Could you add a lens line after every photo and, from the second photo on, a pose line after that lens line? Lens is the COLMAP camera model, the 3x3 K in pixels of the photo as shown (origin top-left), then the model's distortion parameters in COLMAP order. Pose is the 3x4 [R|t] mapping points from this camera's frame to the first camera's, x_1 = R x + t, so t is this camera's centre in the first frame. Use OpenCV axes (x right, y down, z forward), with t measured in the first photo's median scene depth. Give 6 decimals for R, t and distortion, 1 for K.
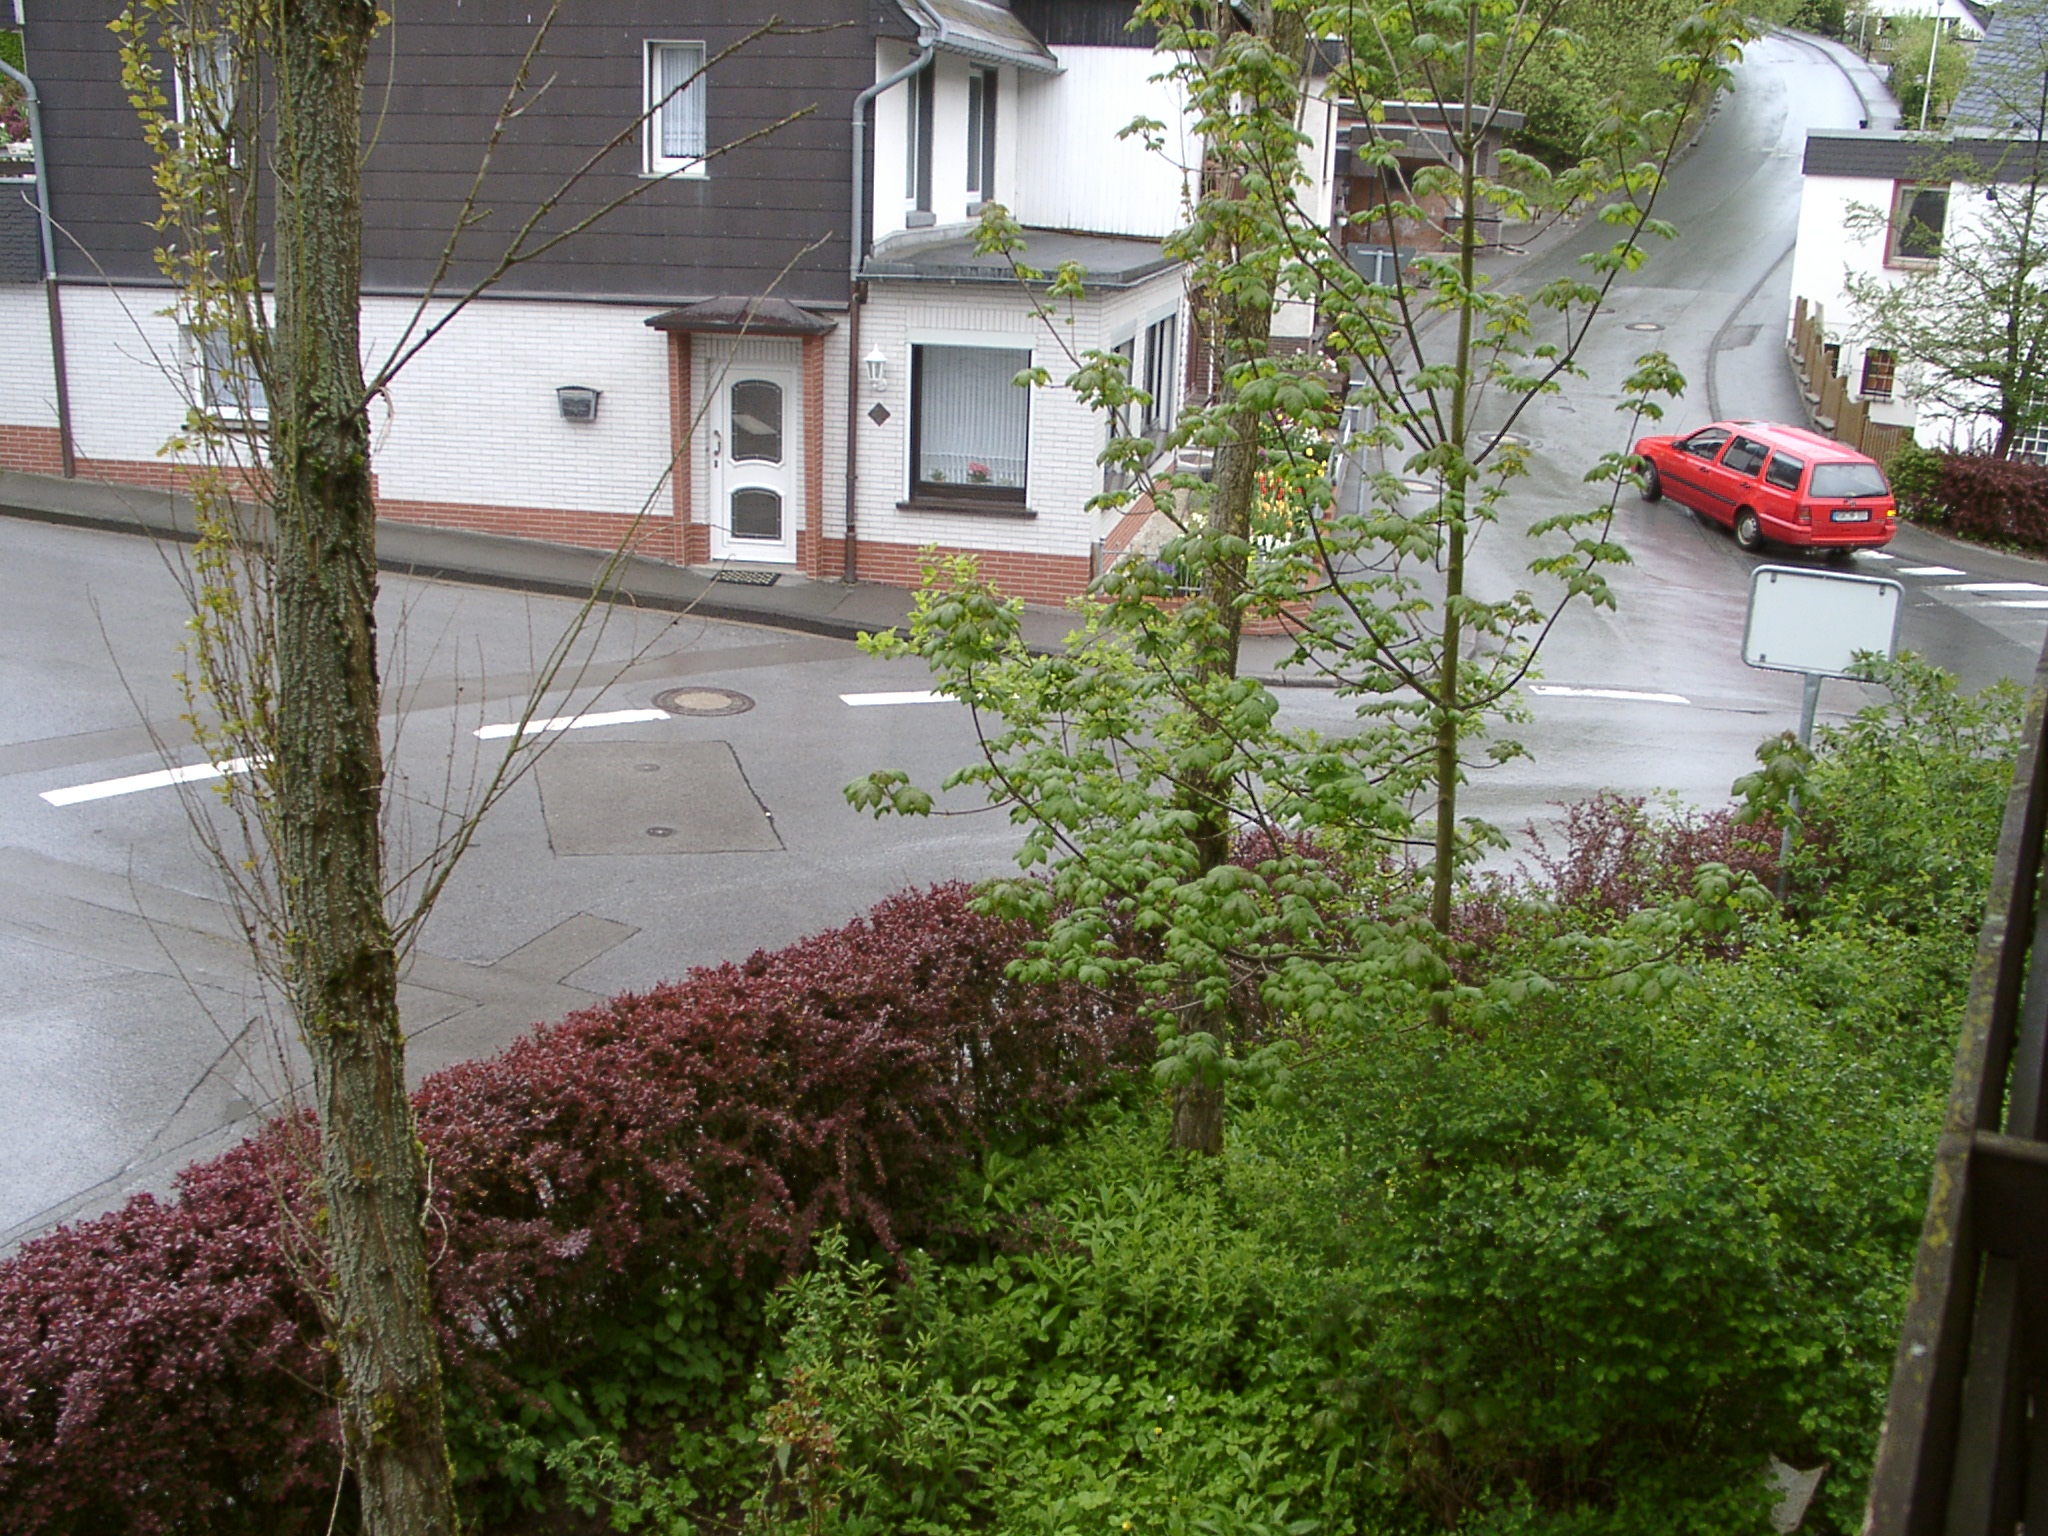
lens RADIAL K [[2106.2, 0, 1024.0], [0, 2106.2, 768.0], [0, 0, 1]] dist [-0.197464, 0.268879]
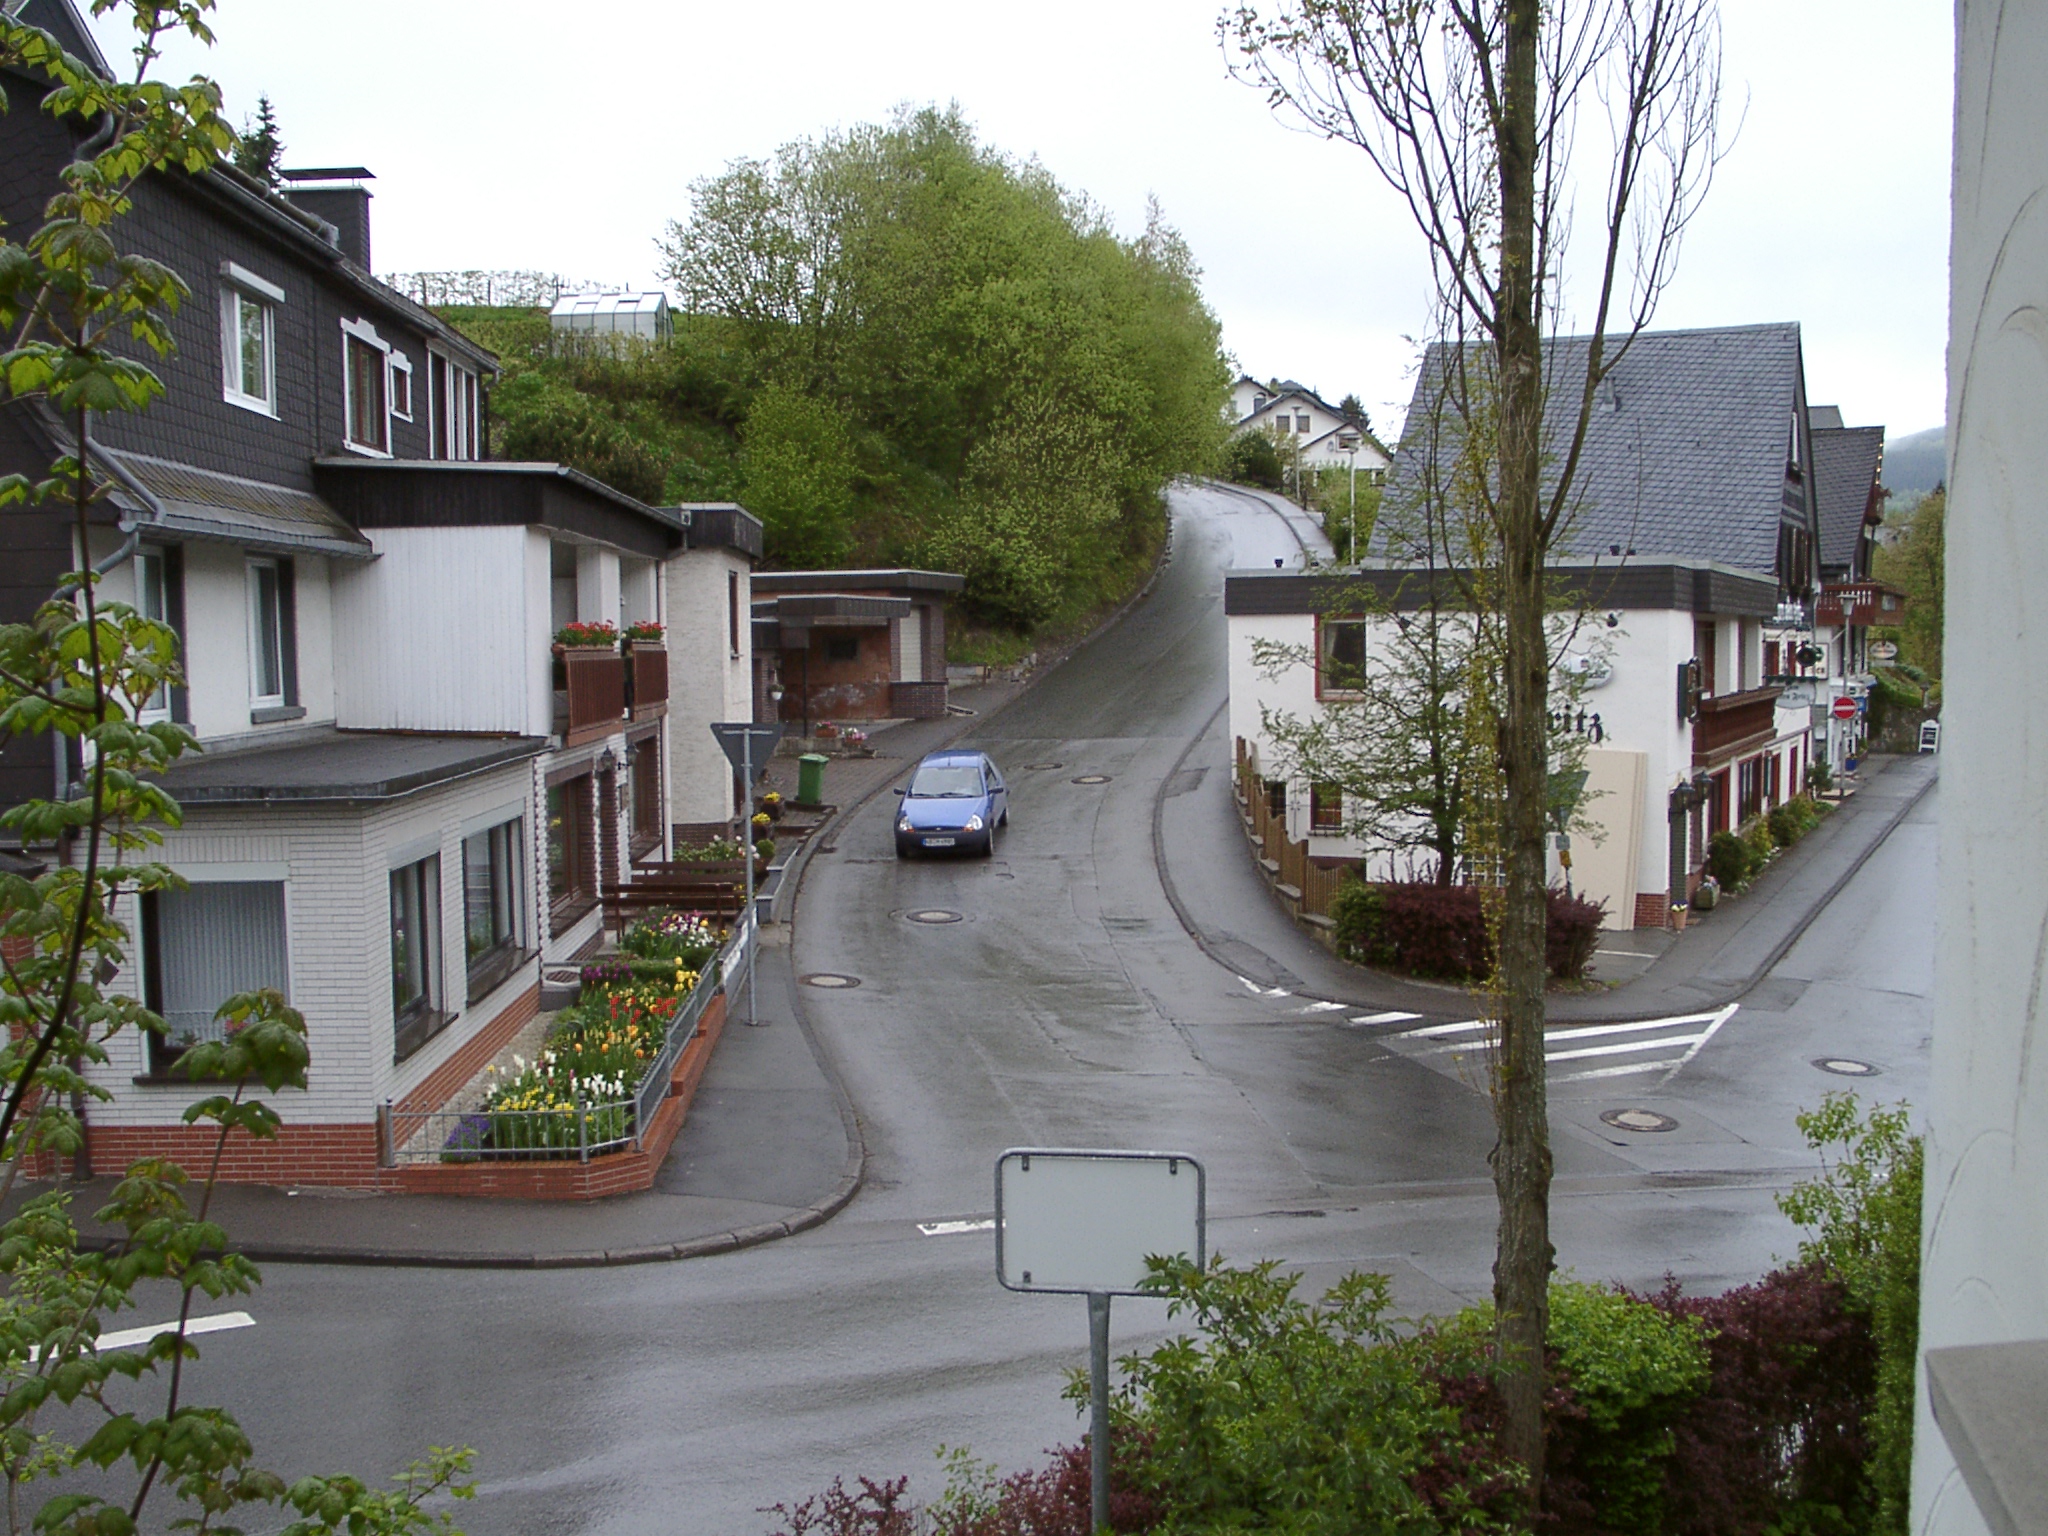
lens RADIAL K [[2081.1, 0, 1028.1], [0, 2081.1, 795.0], [0, 0, 1]] dist [-0.173997, 0.193723]
pose [[0.972415, -0.069093, 0.222790, 0.077749], [0.114061, 0.973991, -0.195785, -0.027634], [-0.203468, 0.215796, 0.955004, 0.106512]]
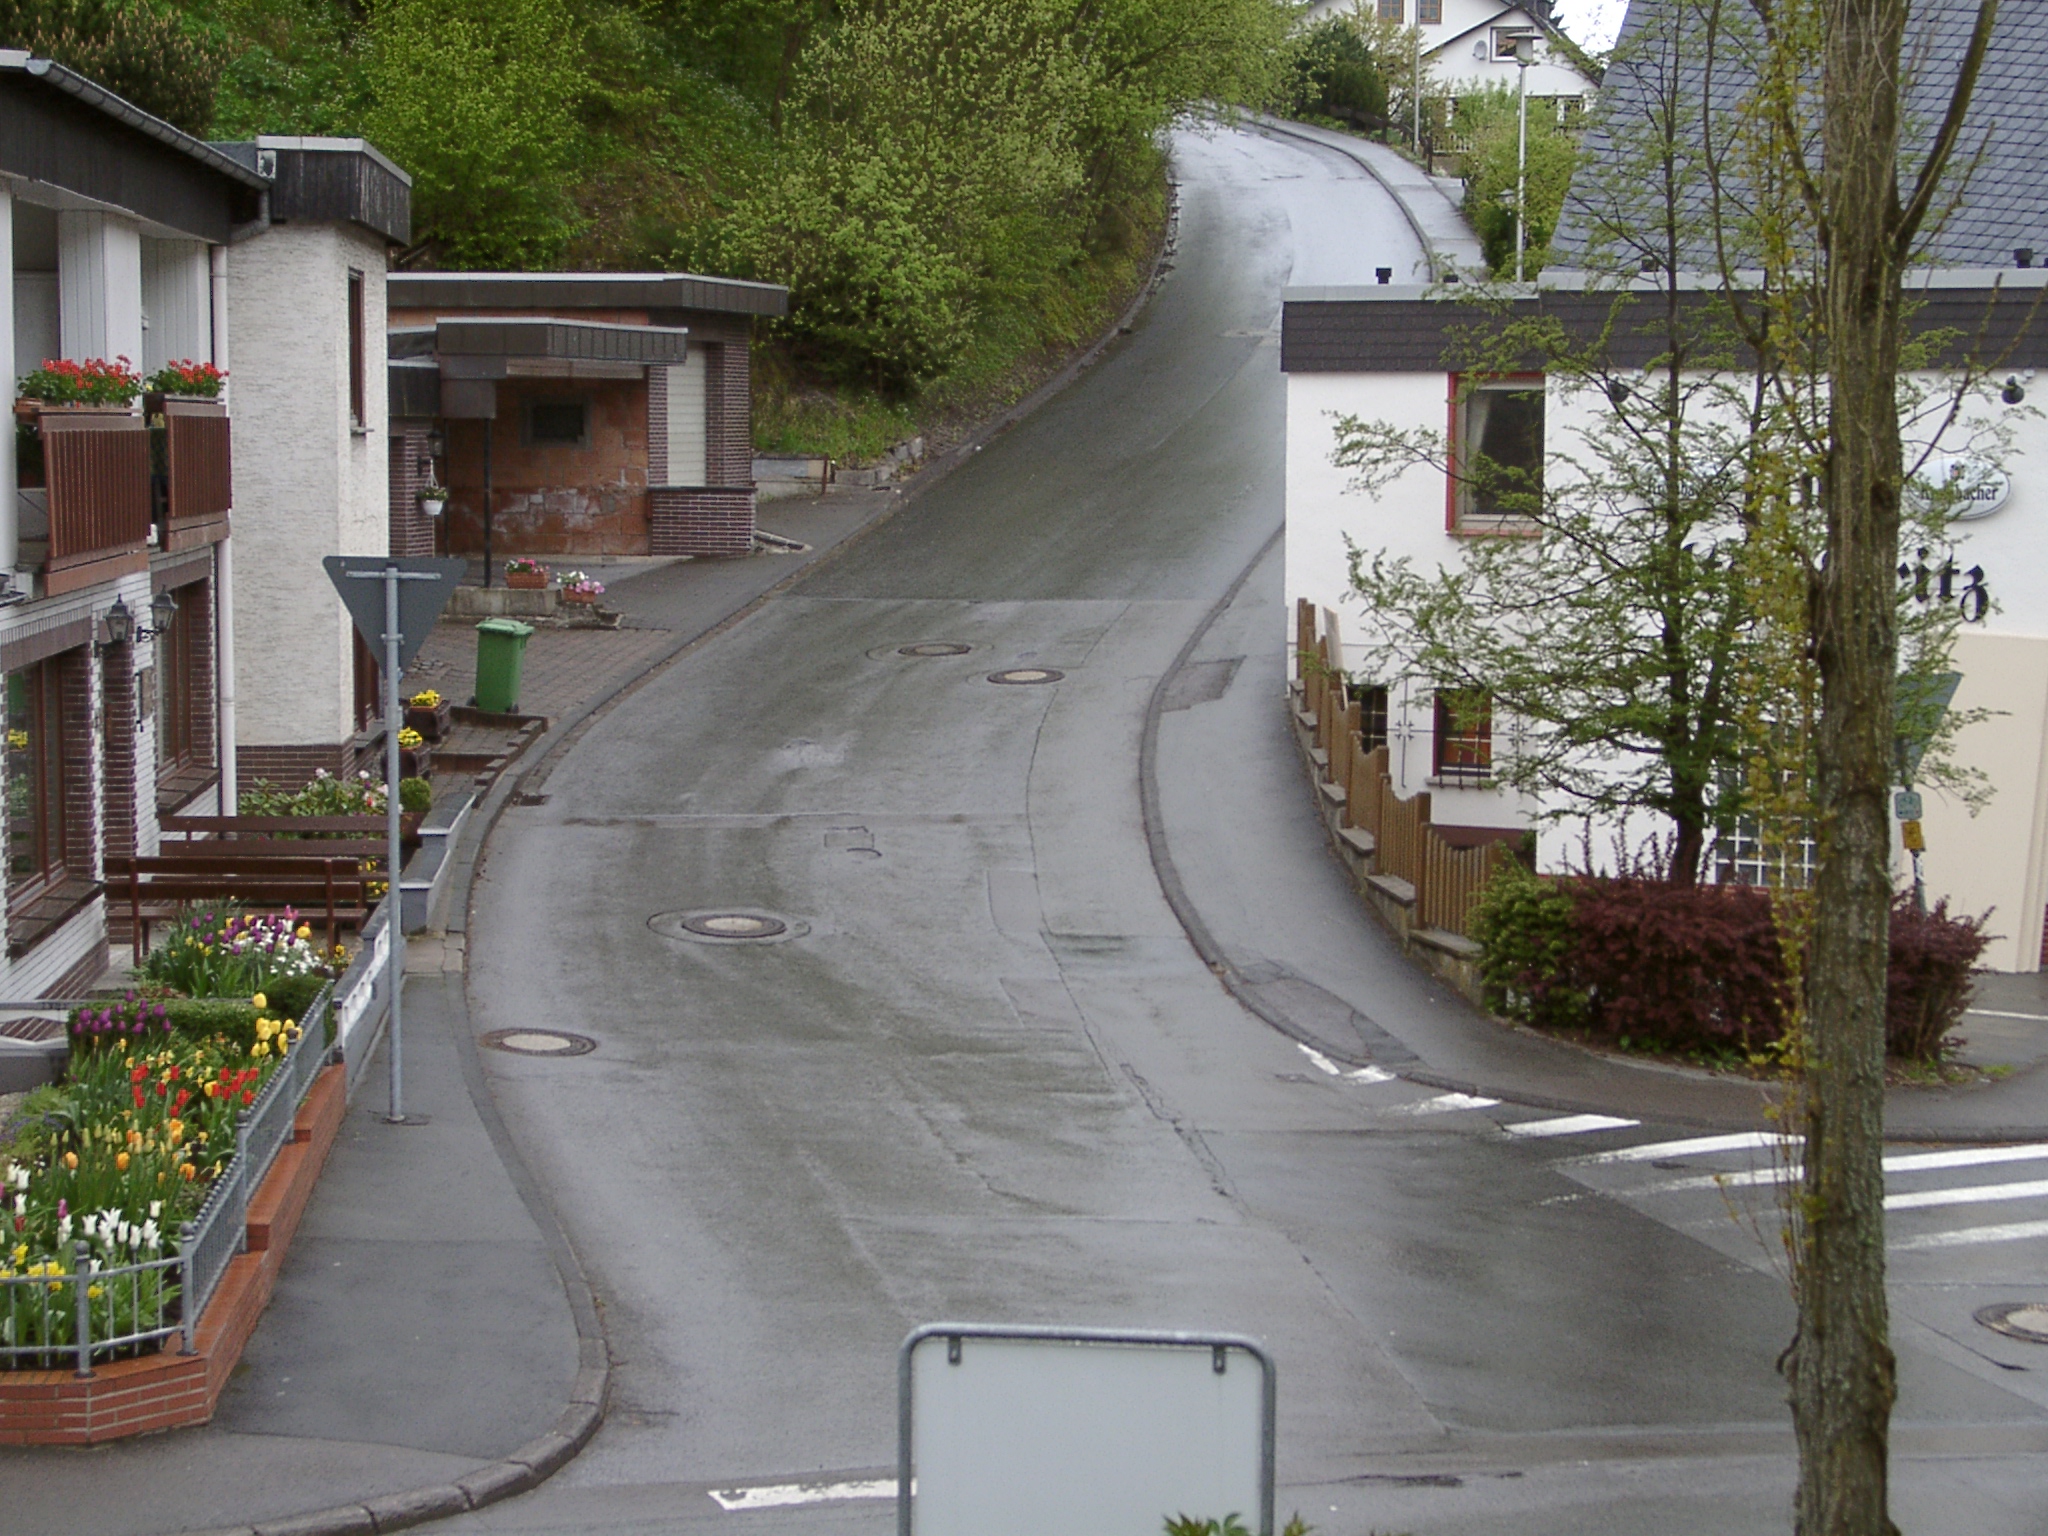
lens RADIAL K [[3920.7, 0, 1032.2], [0, 3920.7, 805.4], [0, 0, 1]] dist [0.026322, 0.387264]
pose [[0.964781, -0.060063, 0.256104, 0.069310], [0.105384, 0.980293, -0.167092, -0.024471], [-0.241021, 0.188196, 0.952098, 0.094038]]
